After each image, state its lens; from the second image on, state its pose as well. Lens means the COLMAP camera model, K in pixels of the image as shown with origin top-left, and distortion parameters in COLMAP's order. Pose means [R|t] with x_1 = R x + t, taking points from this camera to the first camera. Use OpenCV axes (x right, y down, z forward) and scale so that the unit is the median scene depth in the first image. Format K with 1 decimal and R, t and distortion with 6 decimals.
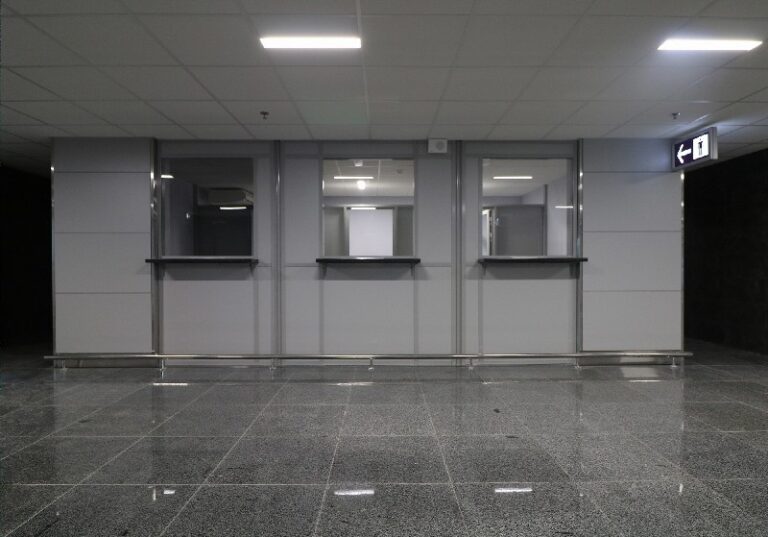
lens RADIAL K [[459.7, 0, 384.8], [0, 459.7, 268.0], [0, 0, 1]] dist [0.027513, 0.001037]
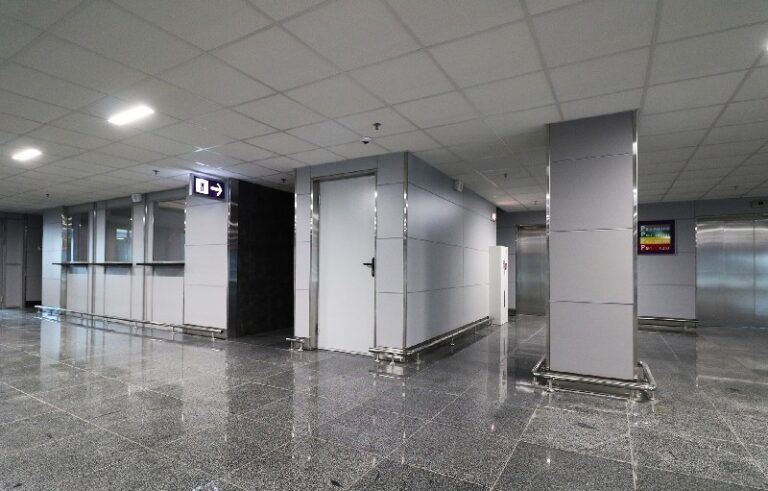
lens RADIAL K [[370.7, 0, 410.1], [0, 370.7, 264.2], [0, 0, 1]] dist [-0.004651, -0.000996]
pose [[0.876105, 0.003543, -0.482107, 1.665355], [-0.014181, 0.999730, -0.018424, -0.005174], [0.481911, 0.022978, 0.875919, 0.287988]]
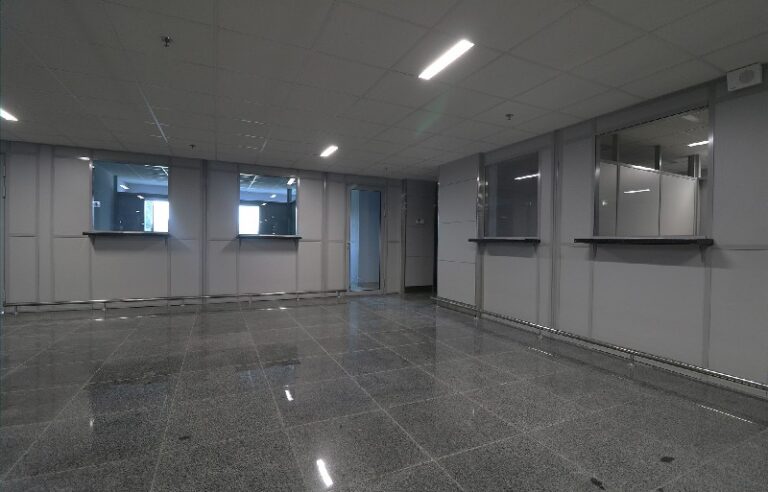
lens RADIAL K [[370.7, 0, 383.7], [0, 370.7, 245.4], [0, 0, 1]] dist [-0.004651, -0.000996]
pose [[0.417580, 0.016433, -0.908491, 0.393585], [-0.022329, 0.999720, 0.007820, -0.002482], [0.908366, 0.017021, 0.417830, 0.268818]]
